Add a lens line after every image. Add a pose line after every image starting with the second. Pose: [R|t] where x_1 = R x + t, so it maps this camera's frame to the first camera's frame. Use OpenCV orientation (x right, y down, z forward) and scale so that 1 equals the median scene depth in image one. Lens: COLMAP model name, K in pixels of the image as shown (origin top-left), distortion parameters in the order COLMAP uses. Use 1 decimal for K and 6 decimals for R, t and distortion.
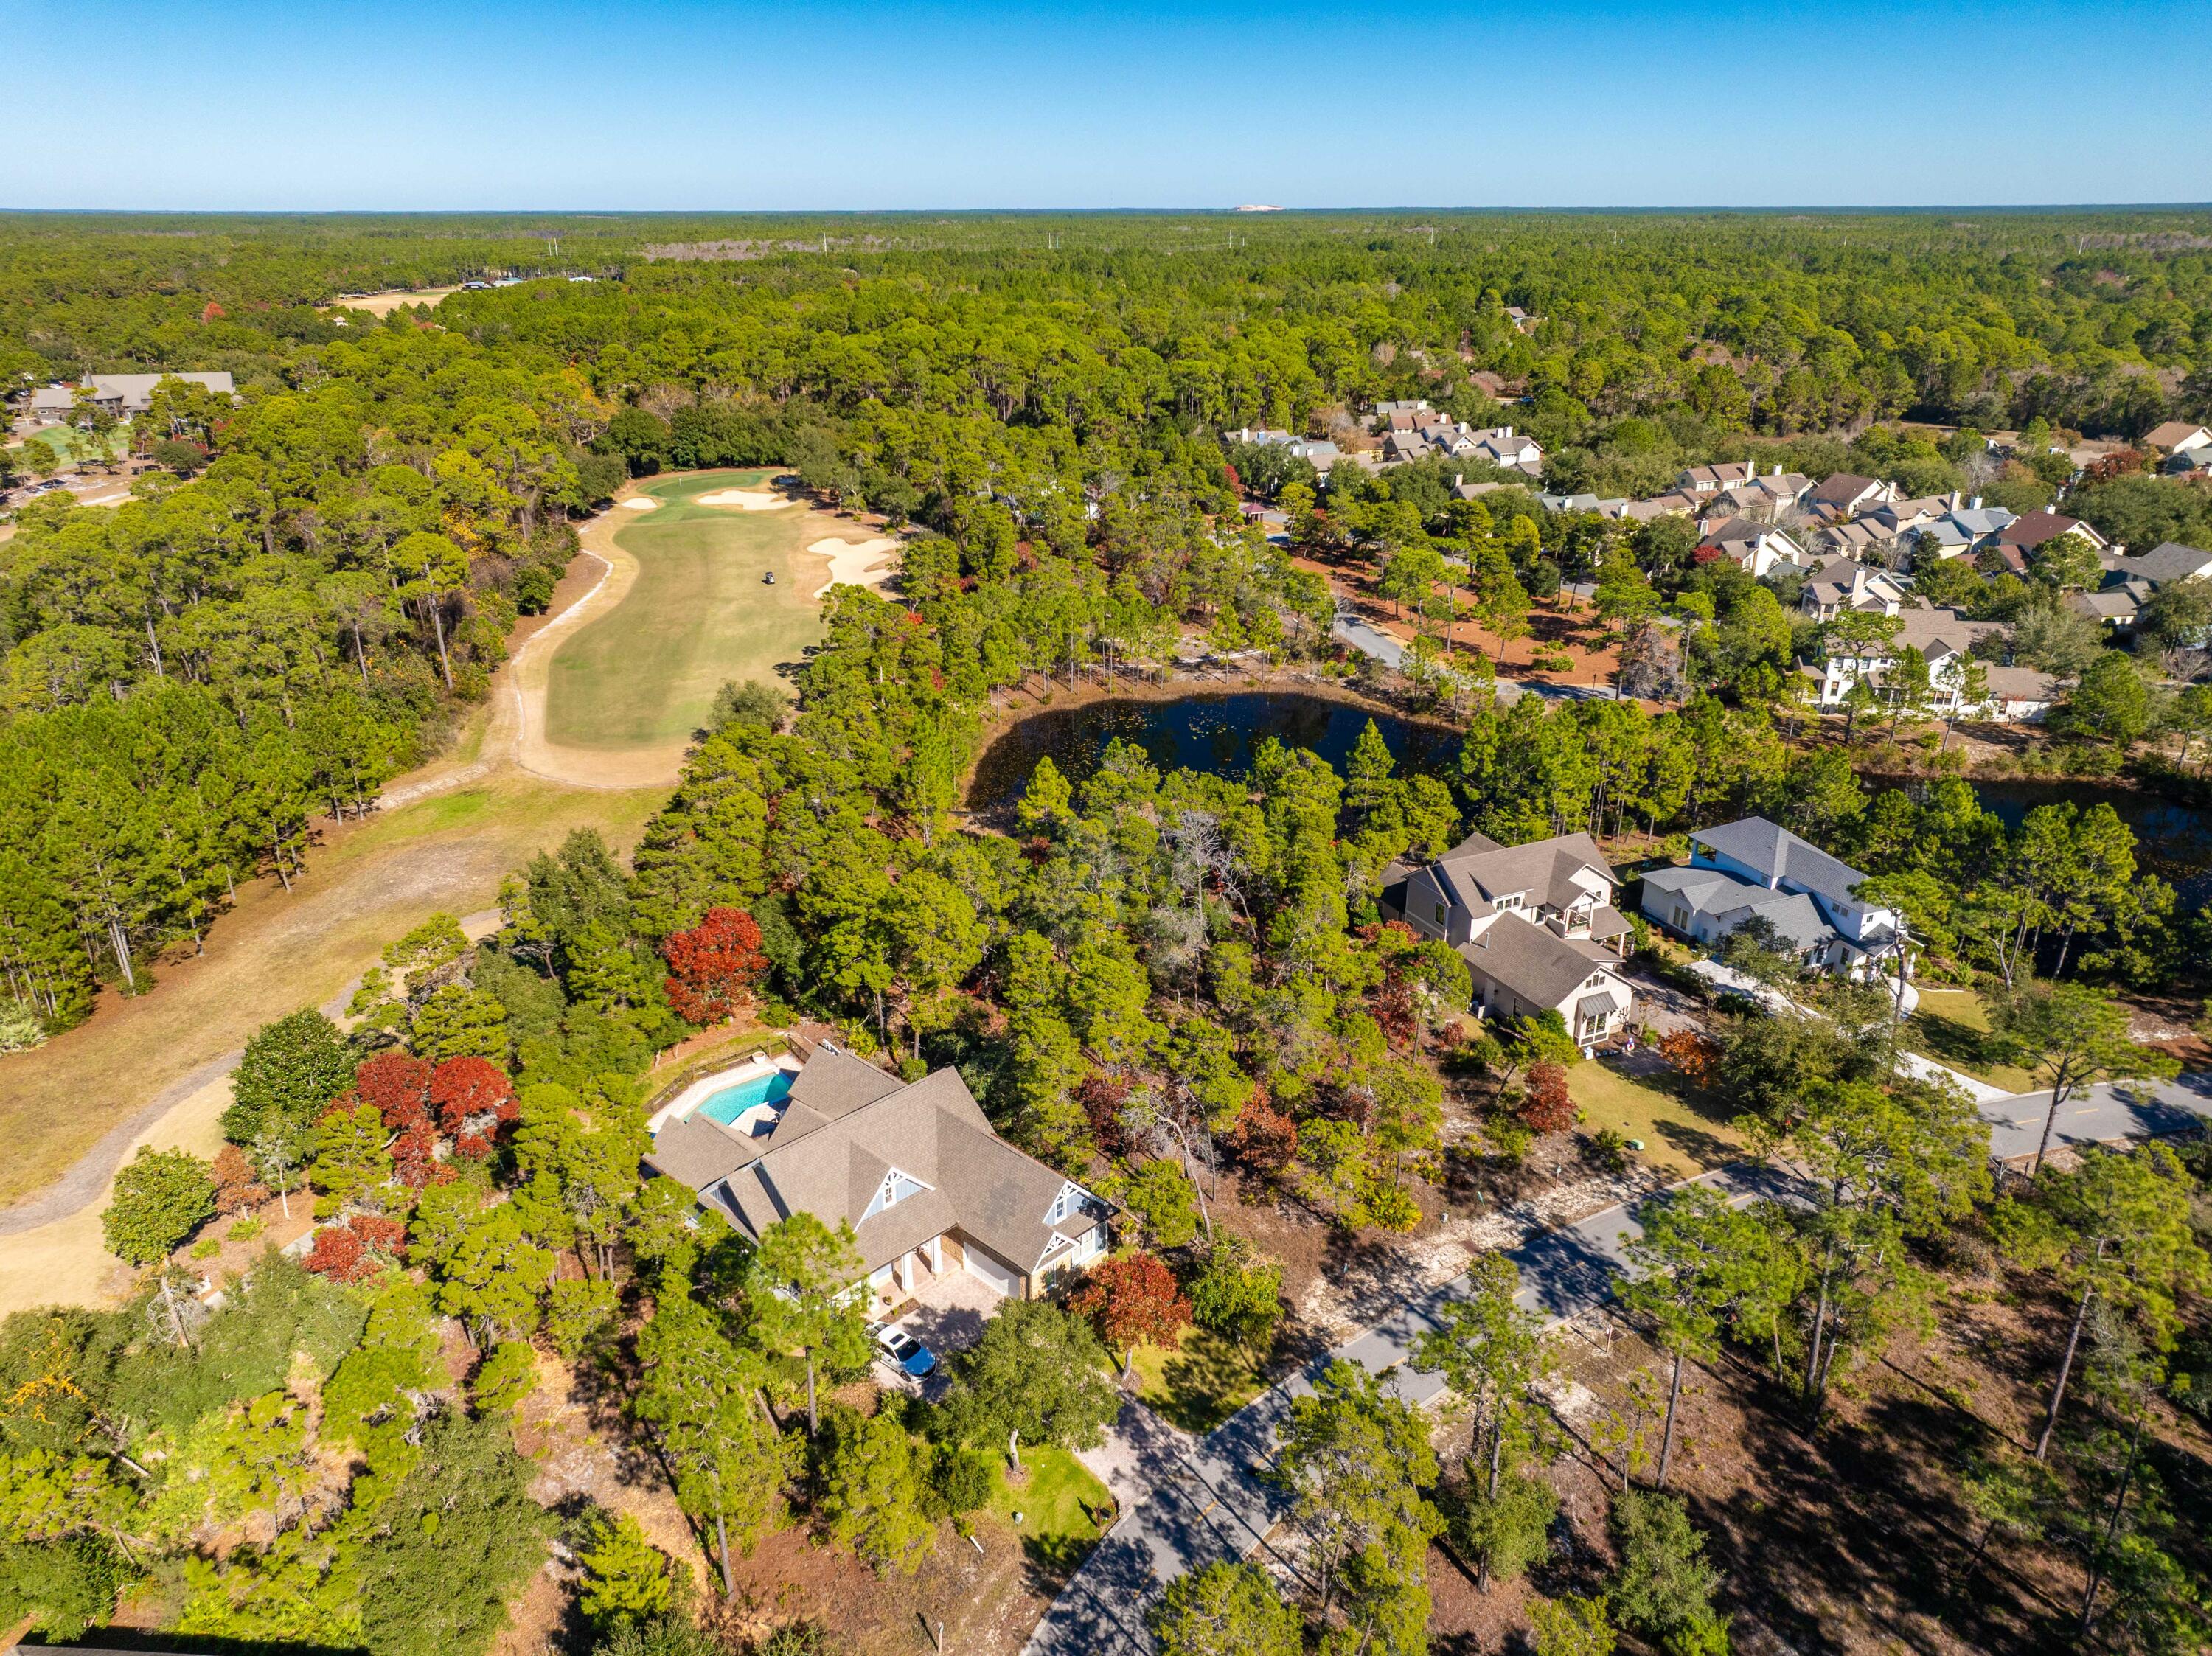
lens RADIAL K [[1532.7, 0, 1106.0], [0, 1532.7, 828.0], [0, 0, 1]] dist [0.024052, -0.051857]
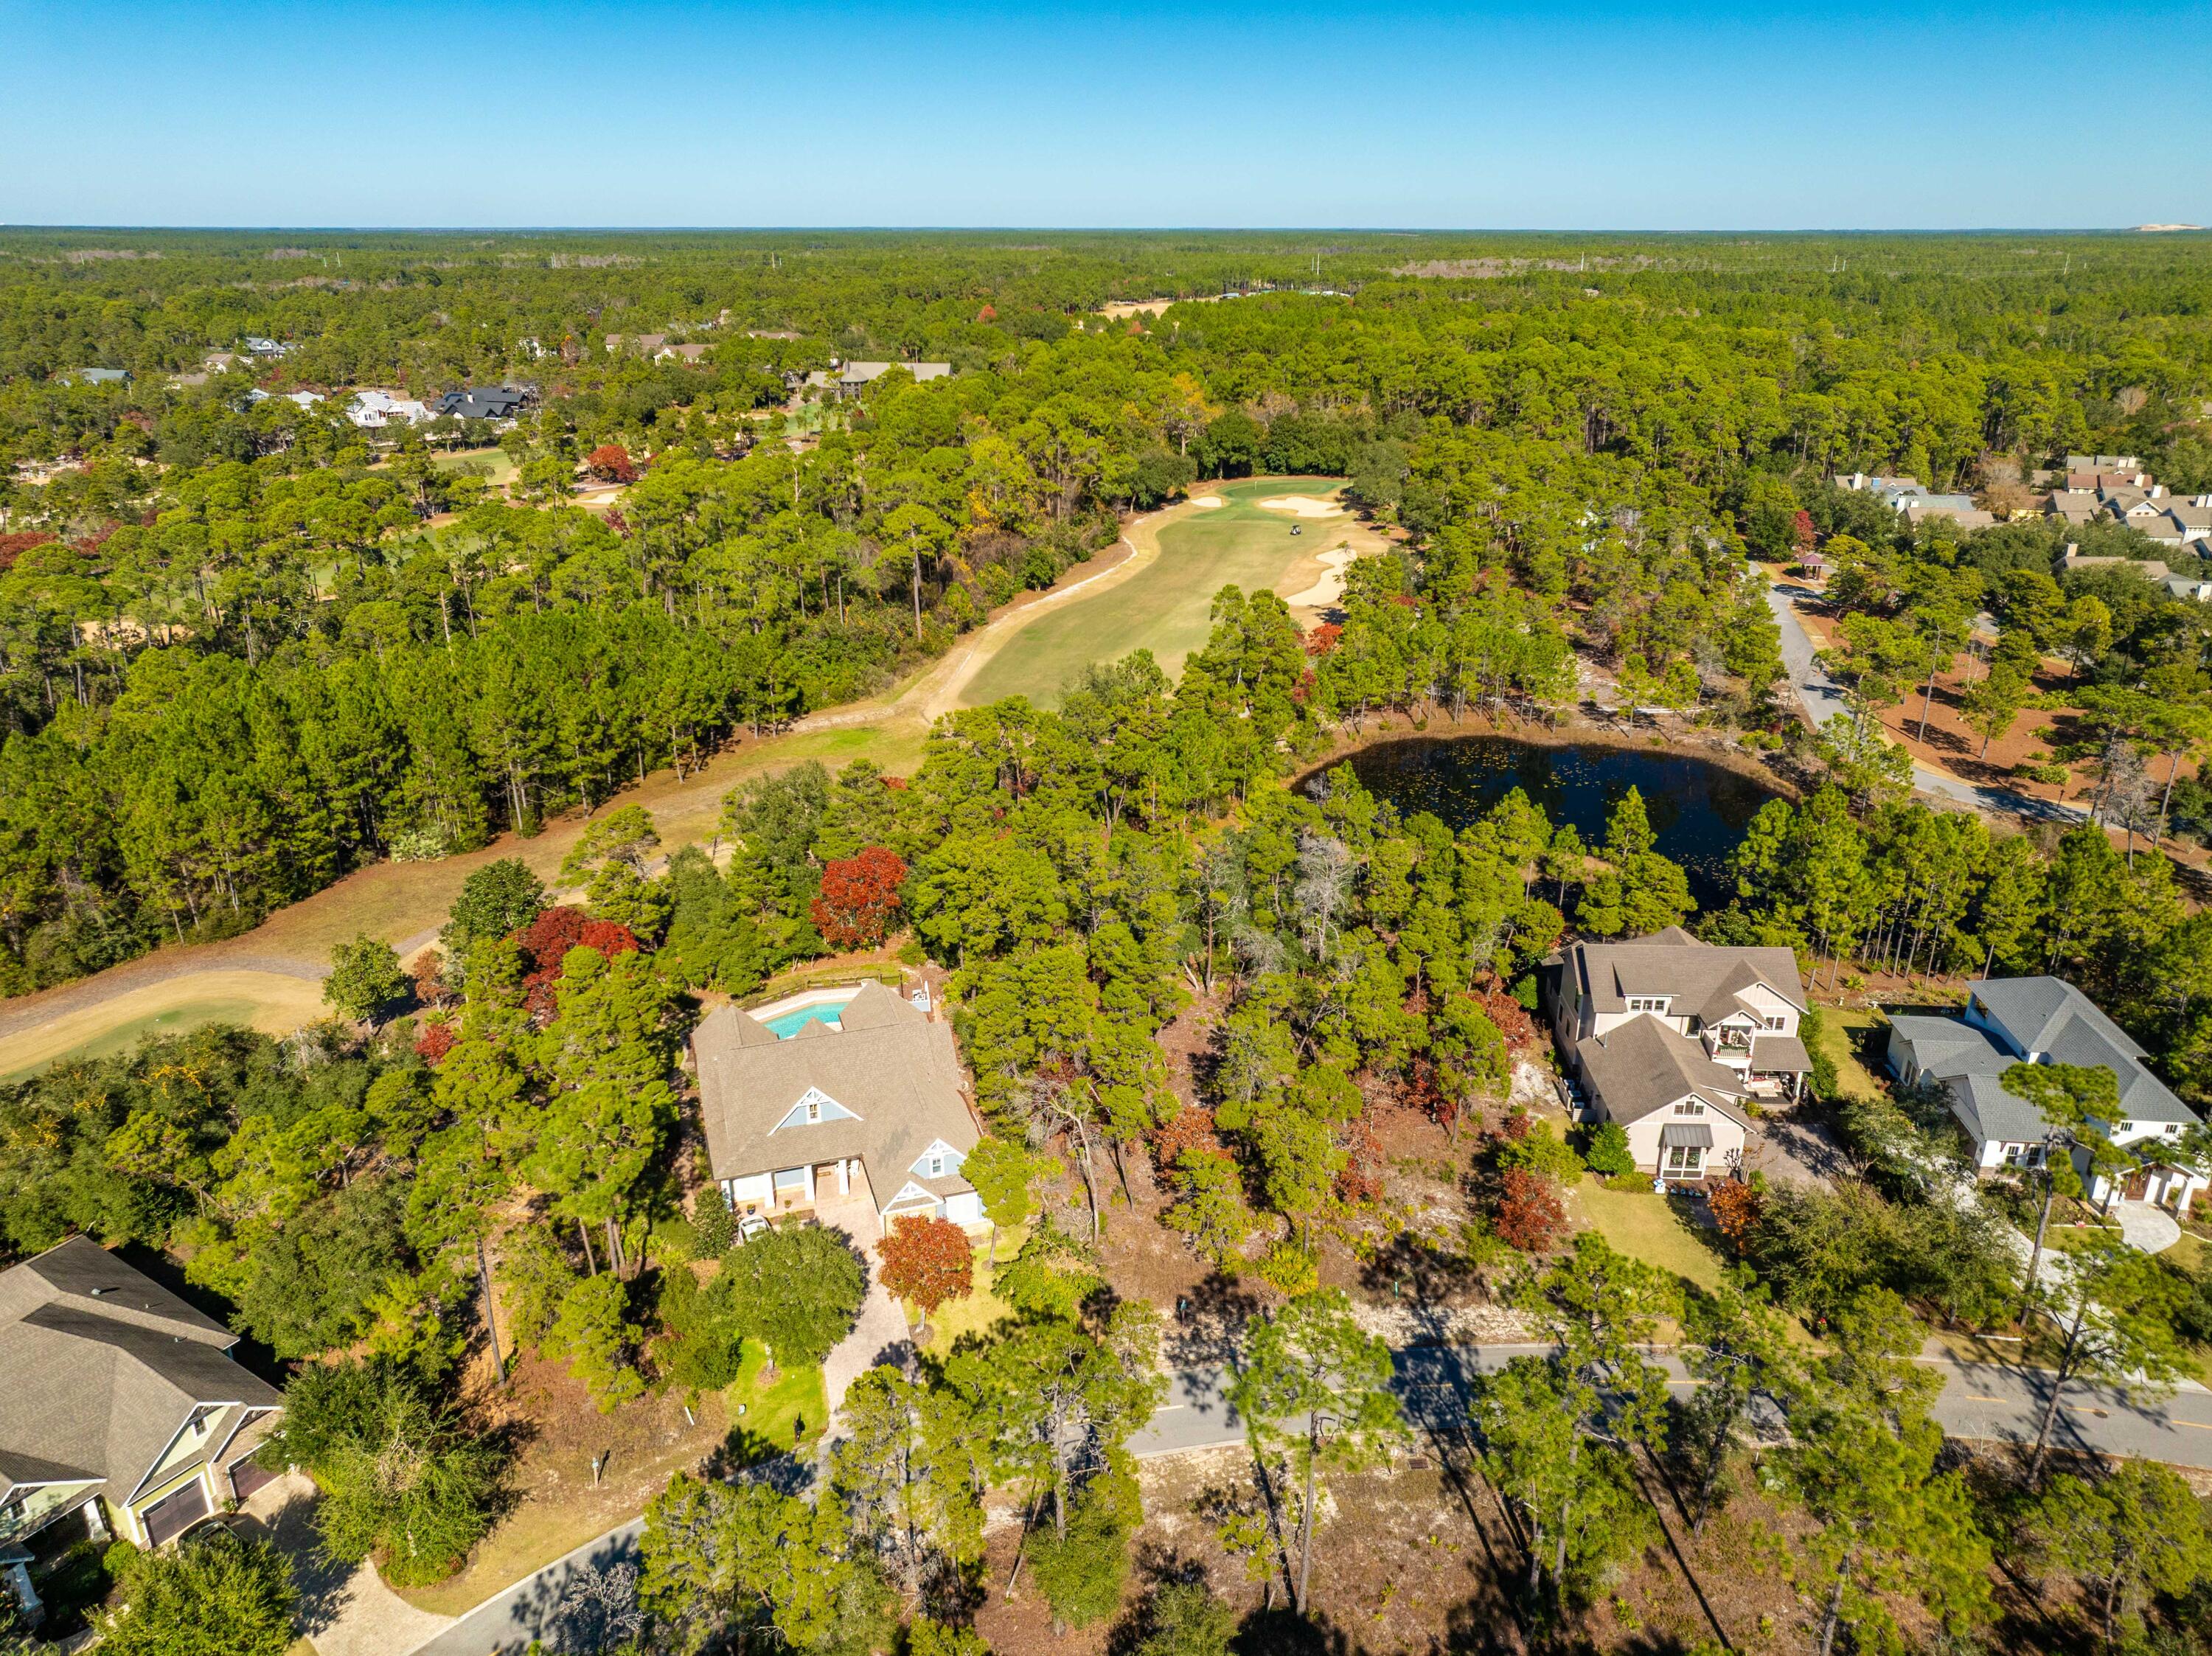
lens RADIAL K [[1532.7, 0, 1106.0], [0, 1532.7, 828.0], [0, 0, 1]] dist [0.024052, -0.051857]
pose [[0.886334, 0.171671, -0.430047, 0.289161], [-0.176201, 0.983909, 0.029614, -0.018510], [0.428211, 0.049527, 0.902321, 0.052205]]
